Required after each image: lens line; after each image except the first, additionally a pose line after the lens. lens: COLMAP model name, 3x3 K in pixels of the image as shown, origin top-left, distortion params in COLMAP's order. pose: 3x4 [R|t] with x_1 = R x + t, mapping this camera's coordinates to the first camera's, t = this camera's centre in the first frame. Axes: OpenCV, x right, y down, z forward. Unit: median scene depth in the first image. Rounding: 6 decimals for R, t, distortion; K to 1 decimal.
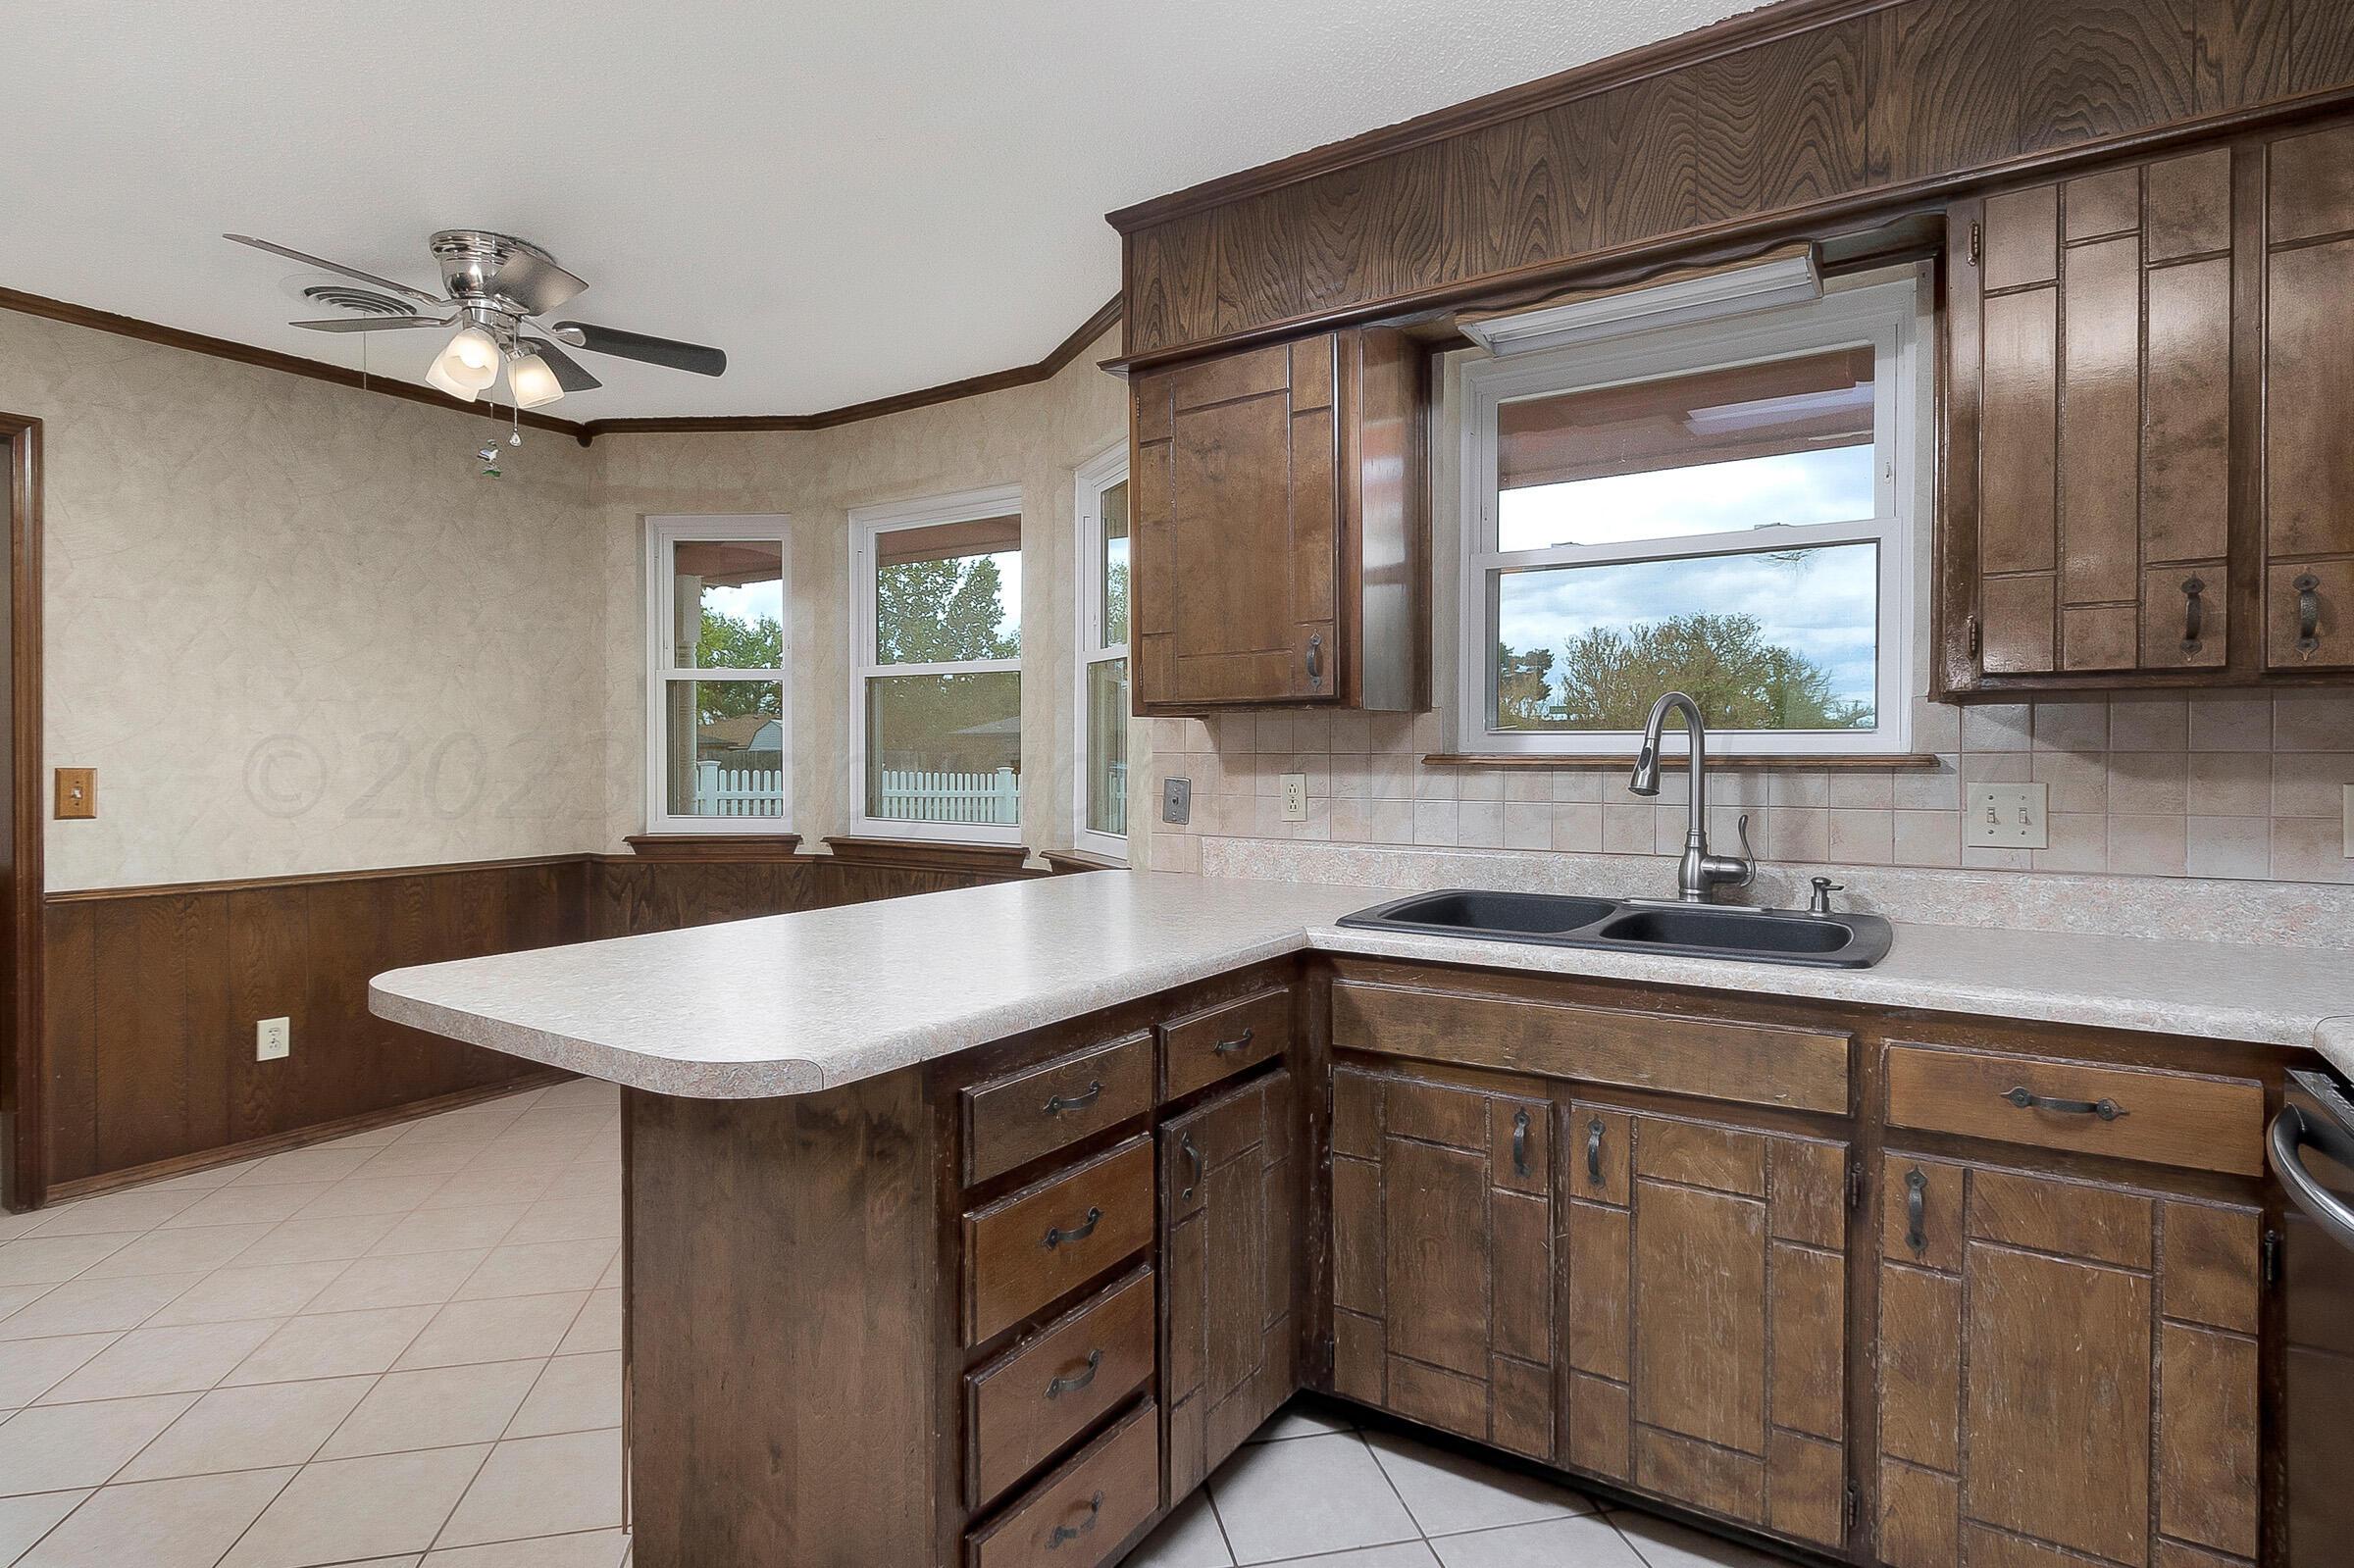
lens RADIAL K [[1147.5, 0, 1133.0], [0, 1147.5, 765.3], [0, 0, 1]] dist [0.002748, -0.001091]
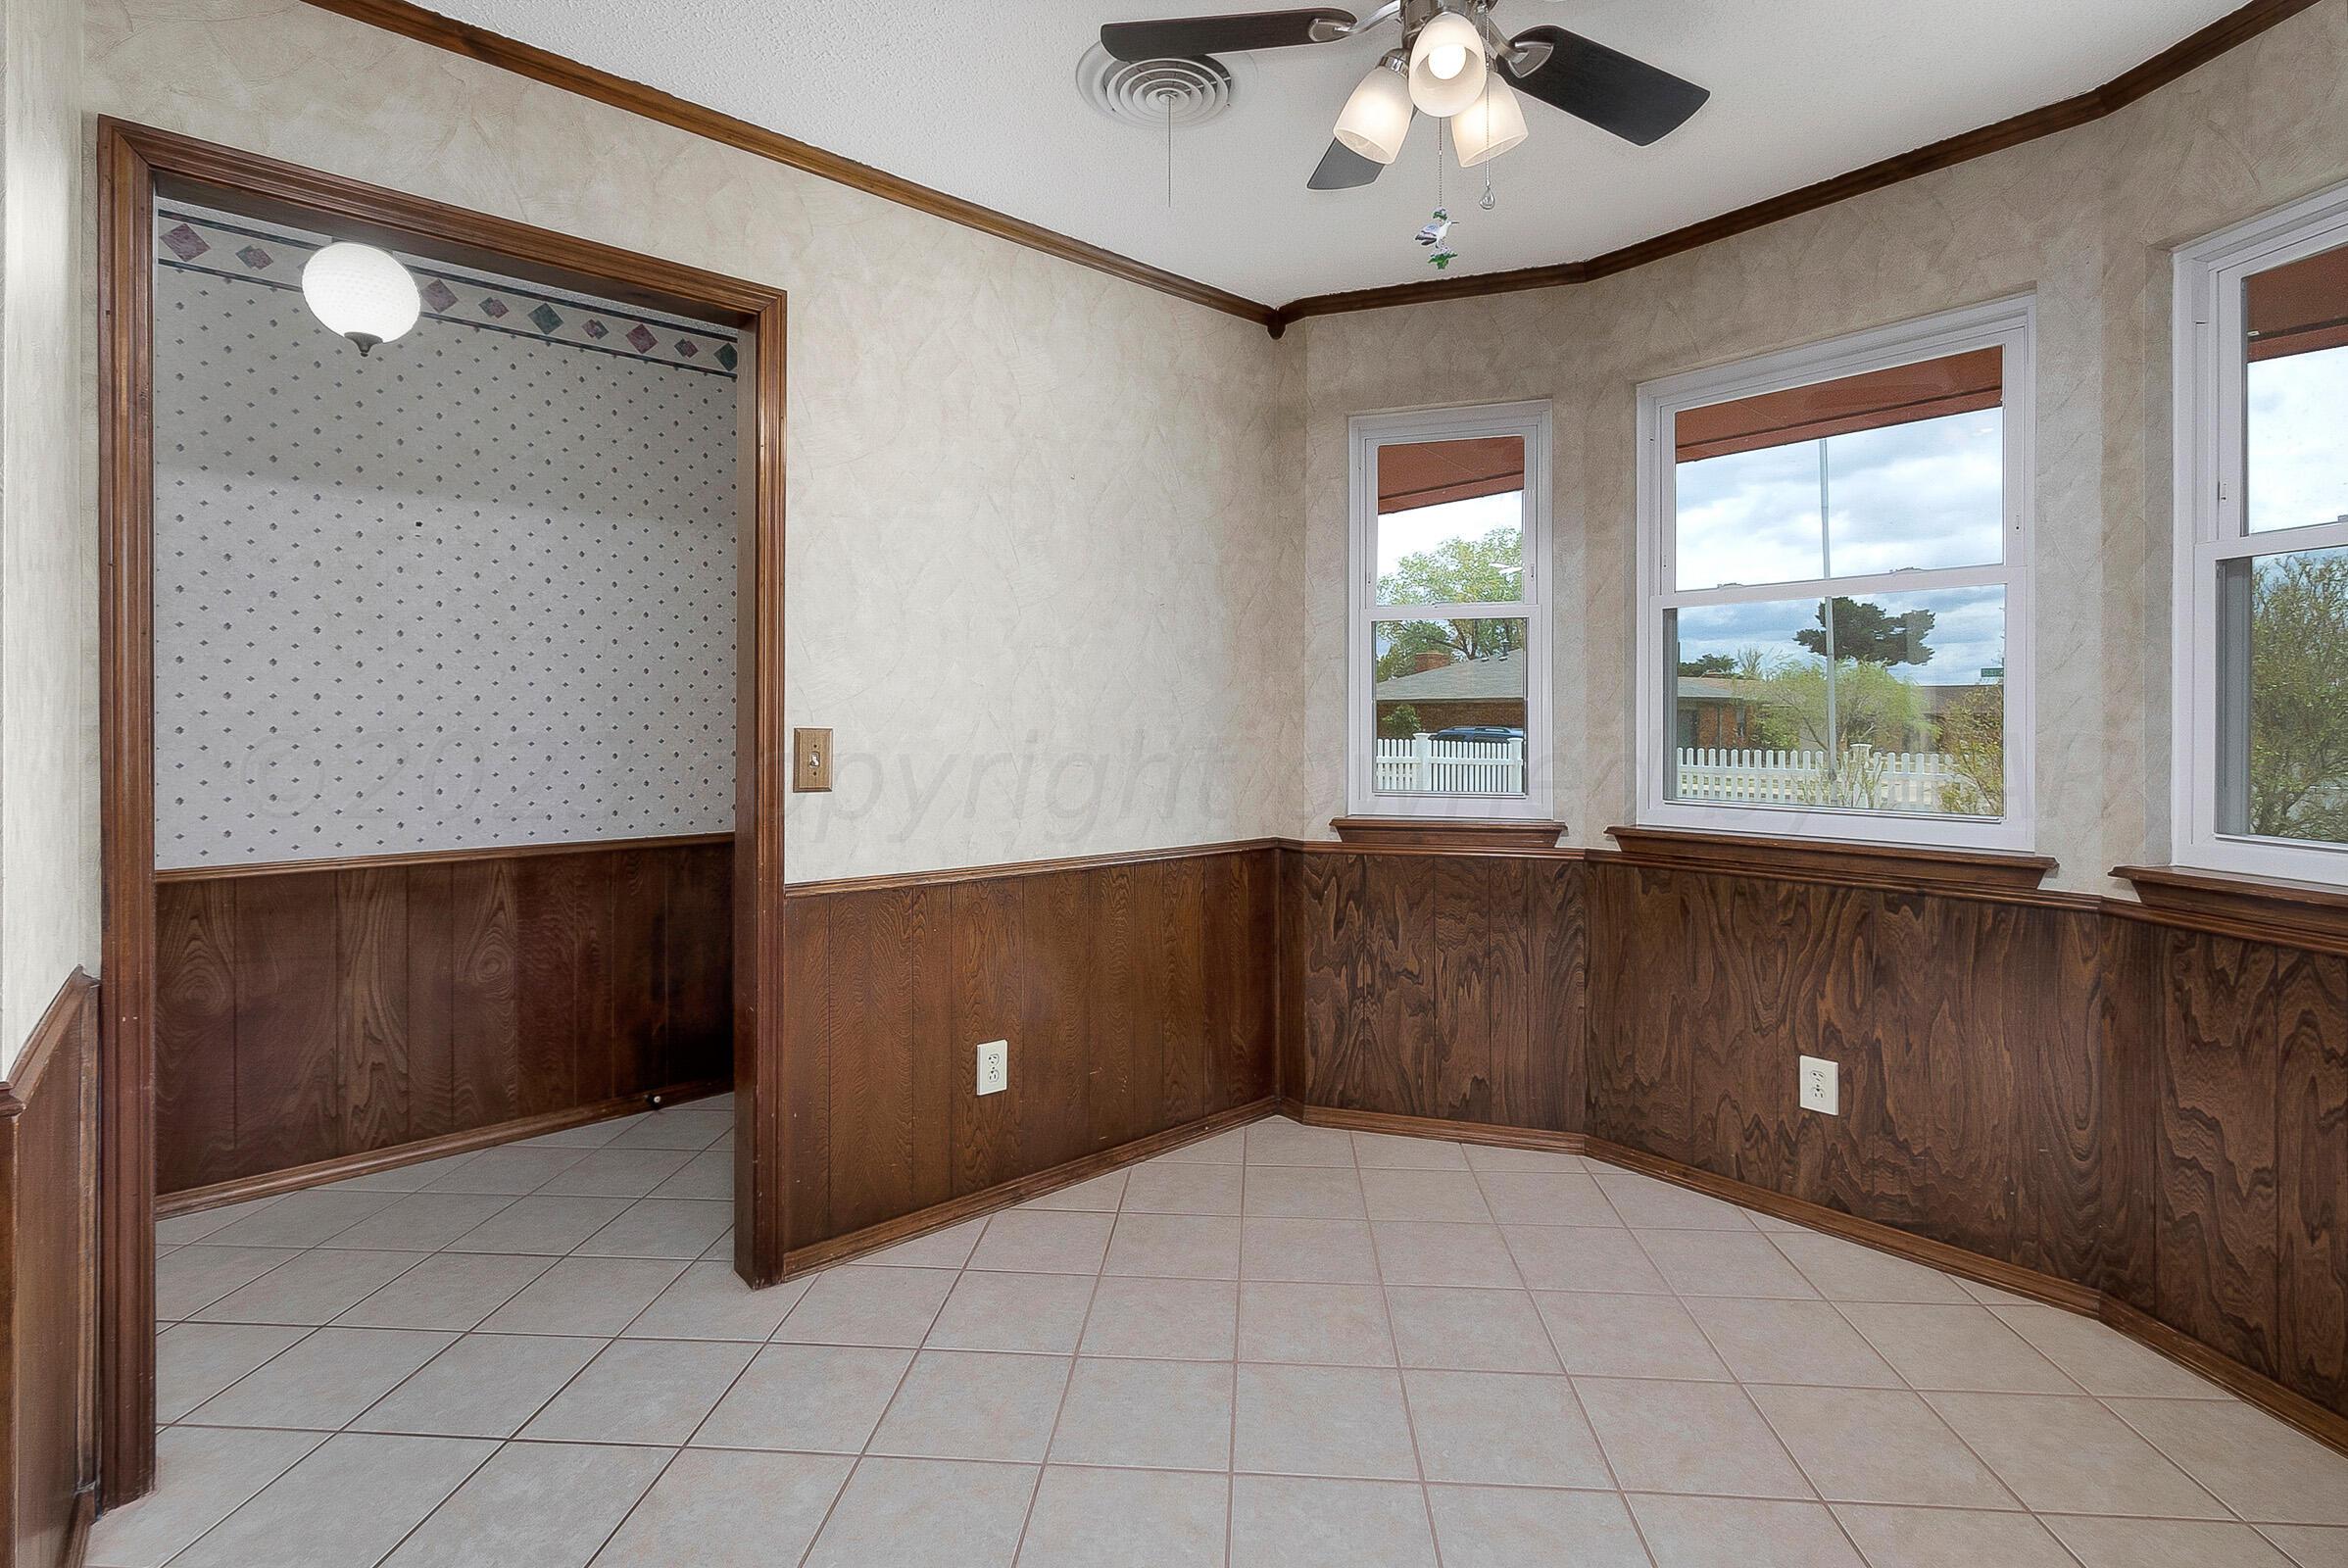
lens RADIAL K [[1144.7, 0, 1222.6], [0, 1144.7, 723.2], [0, 0, 1]] dist [0.002748, -0.001091]
pose [[0.961763, 0.000936, -0.273880, -0.362985], [-0.003929, 0.999938, -0.010380, 0.005096], [0.273854, 0.011059, 0.961708, 0.263681]]
